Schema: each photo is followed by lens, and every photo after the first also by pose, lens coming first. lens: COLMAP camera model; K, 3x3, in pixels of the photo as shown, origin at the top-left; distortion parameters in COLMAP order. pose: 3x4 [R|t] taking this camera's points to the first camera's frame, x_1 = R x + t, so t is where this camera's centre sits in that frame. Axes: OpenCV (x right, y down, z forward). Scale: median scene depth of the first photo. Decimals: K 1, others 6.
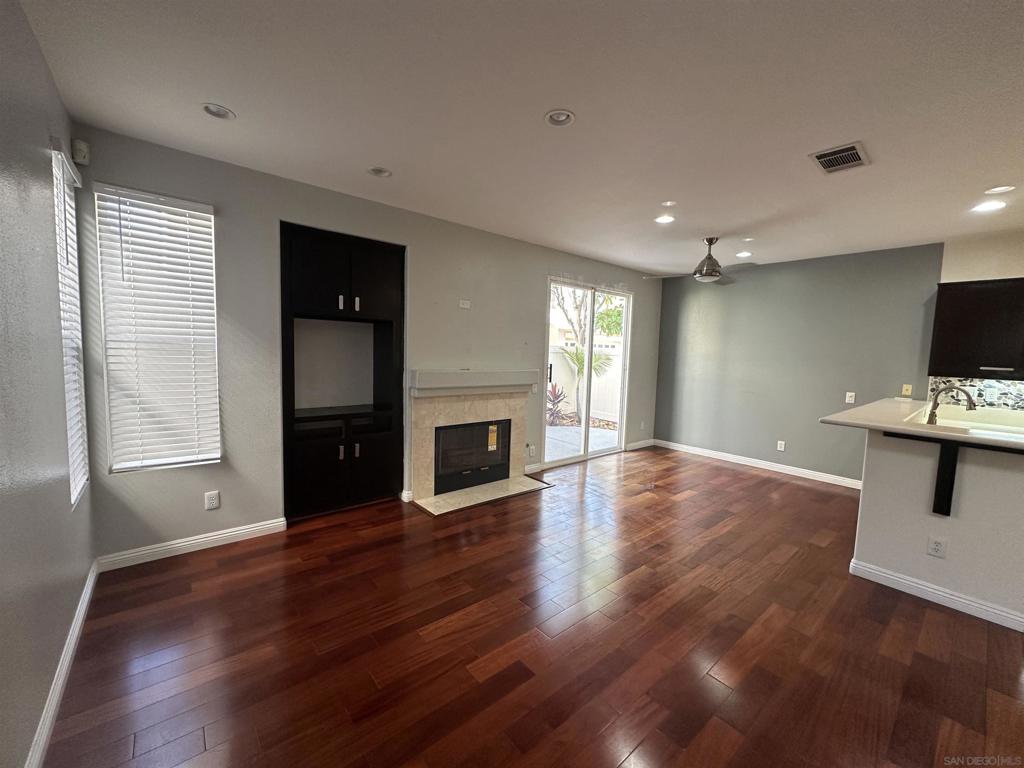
lens RADIAL K [[408.1, 0, 512.6], [0, 408.1, 383.1], [0, 0, 1]] dist [-0.003799, 0.000335]
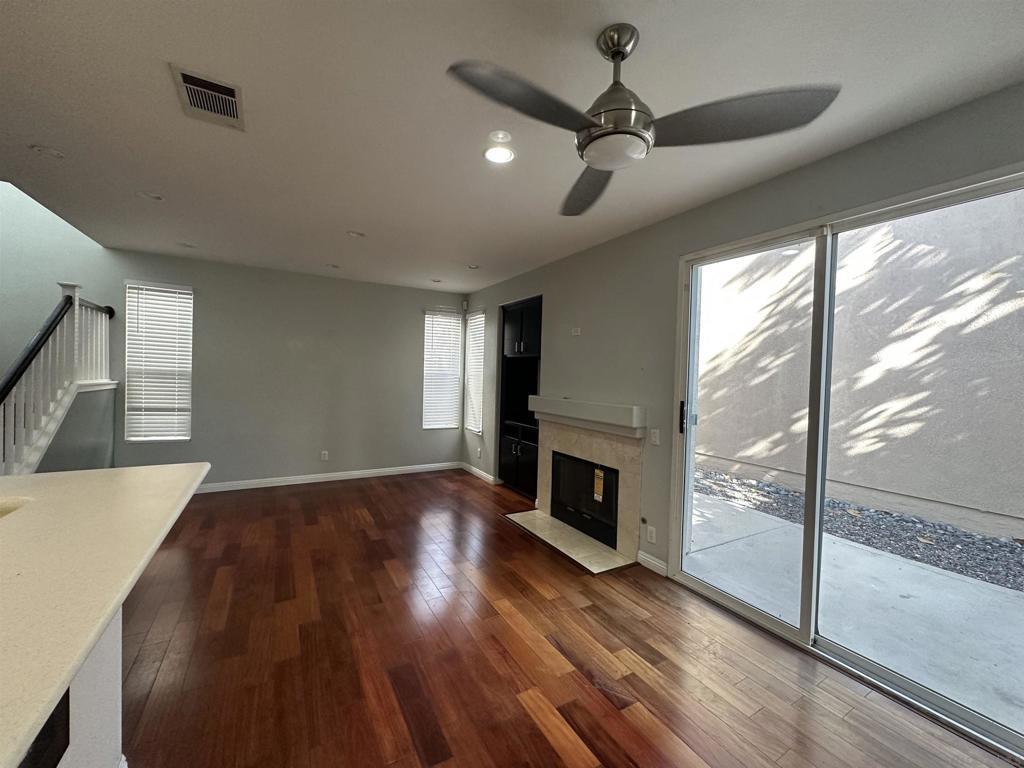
lens RADIAL K [[408.1, 0, 512.6], [0, 408.1, 383.1], [0, 0, 1]] dist [-0.003799, 0.000335]
pose [[-0.173663, -0.016016, -0.984675, 0.794369], [-0.111952, 0.993707, 0.003582, -0.053425], [0.978421, 0.110858, -0.174363, 0.954310]]
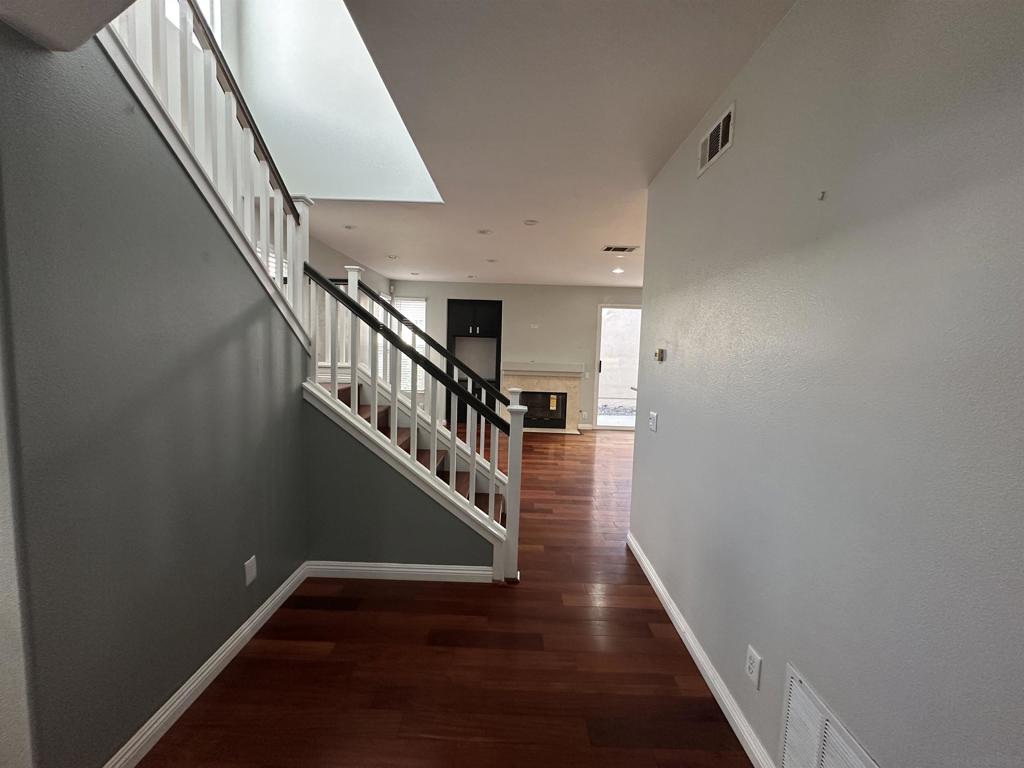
lens RADIAL K [[408.1, 0, 512.6], [0, 408.1, 383.1], [0, 0, 1]] dist [-0.003799, 0.000335]
pose [[0.763127, 0.046107, -0.644601, 0.930100], [-0.059082, 0.998252, 0.001457, 0.060754], [0.643542, 0.036972, 0.764517, -0.431718]]
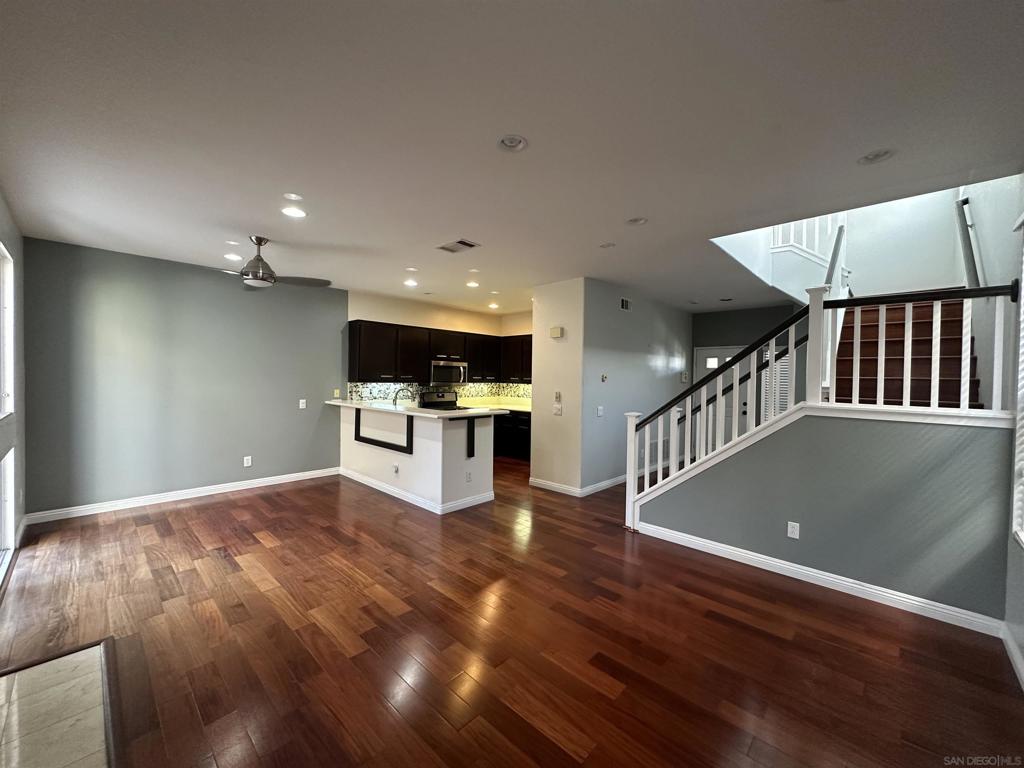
lens RADIAL K [[408.1, 0, 512.6], [0, 408.1, 383.1], [0, 0, 1]] dist [-0.003799, 0.000335]
pose [[-0.110994, -0.050234, 0.992551, -0.432187], [0.061093, 0.996488, 0.057265, -0.058160], [-0.991942, 0.066994, -0.107535, 0.546546]]
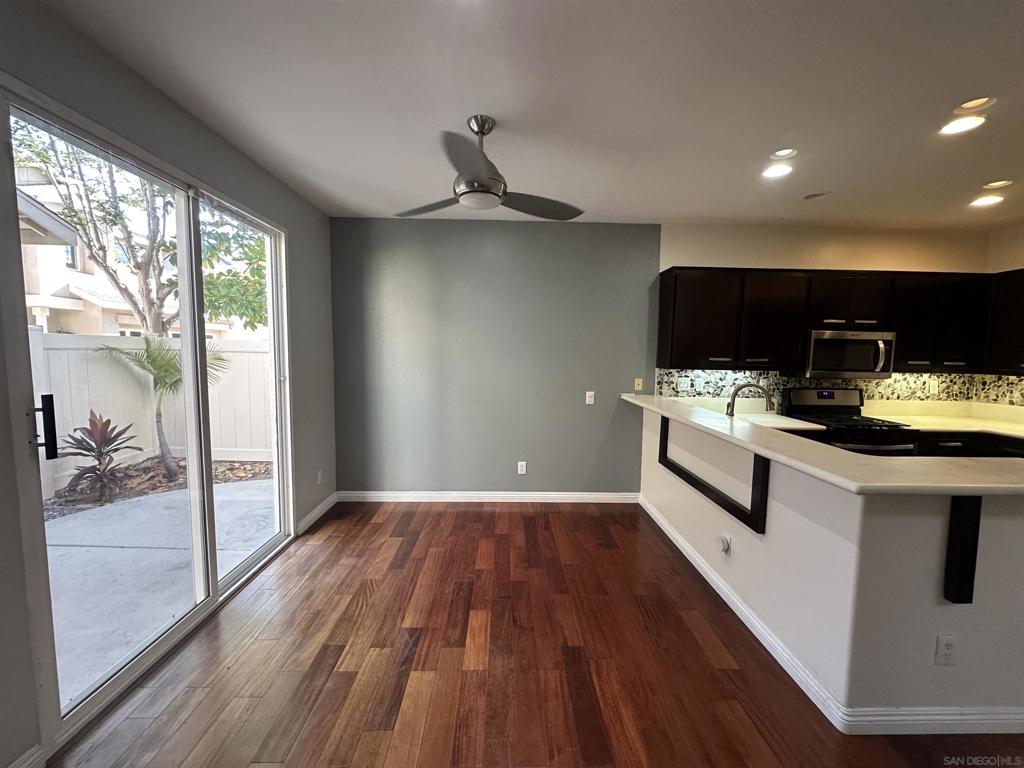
lens RADIAL K [[408.1, 0, 512.6], [0, 408.1, 383.1], [0, 0, 1]] dist [-0.003799, 0.000335]
pose [[0.629535, -0.086108, 0.772186, 0.089069], [0.068839, 0.996113, 0.054956, -0.054065], [-0.773916, 0.018560, 0.633016, 0.624200]]
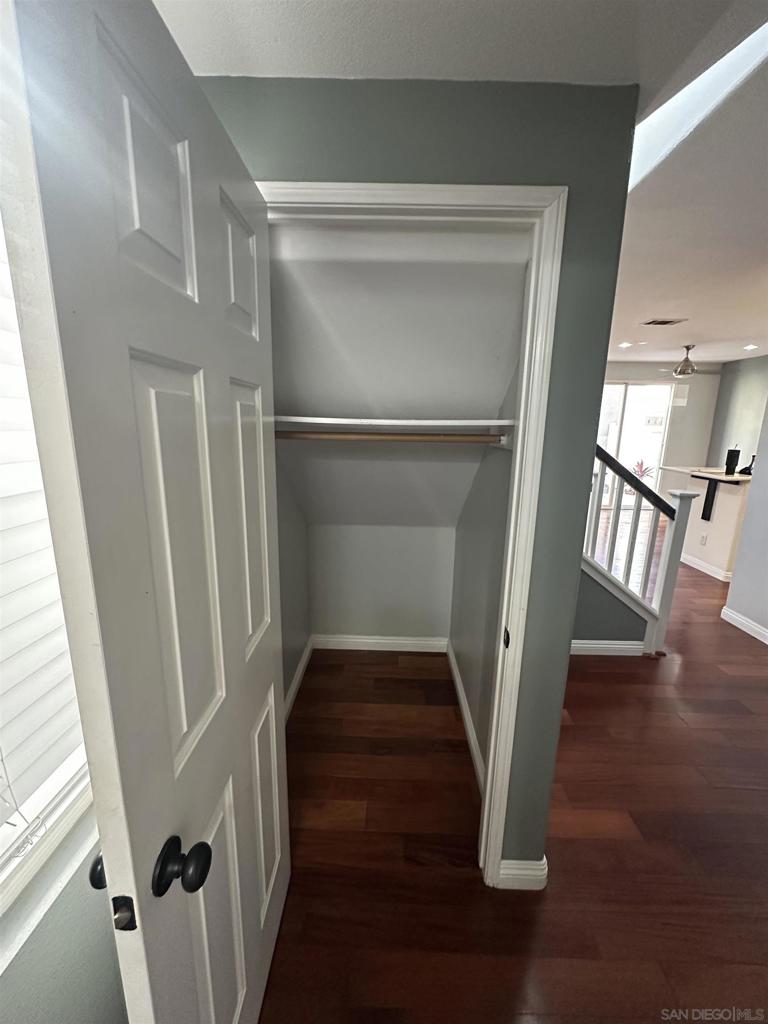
lens RADIAL K [[408.1, 0, 384.0], [0, 408.1, 512.0], [0, 0, 1]] dist [-0.003799, 0.000335]
pose [[0.754176, 0.119908, -0.645632, 0.630145], [-0.046213, 0.990441, 0.129964, 0.066269], [0.655044, -0.068180, 0.752508, -0.705005]]
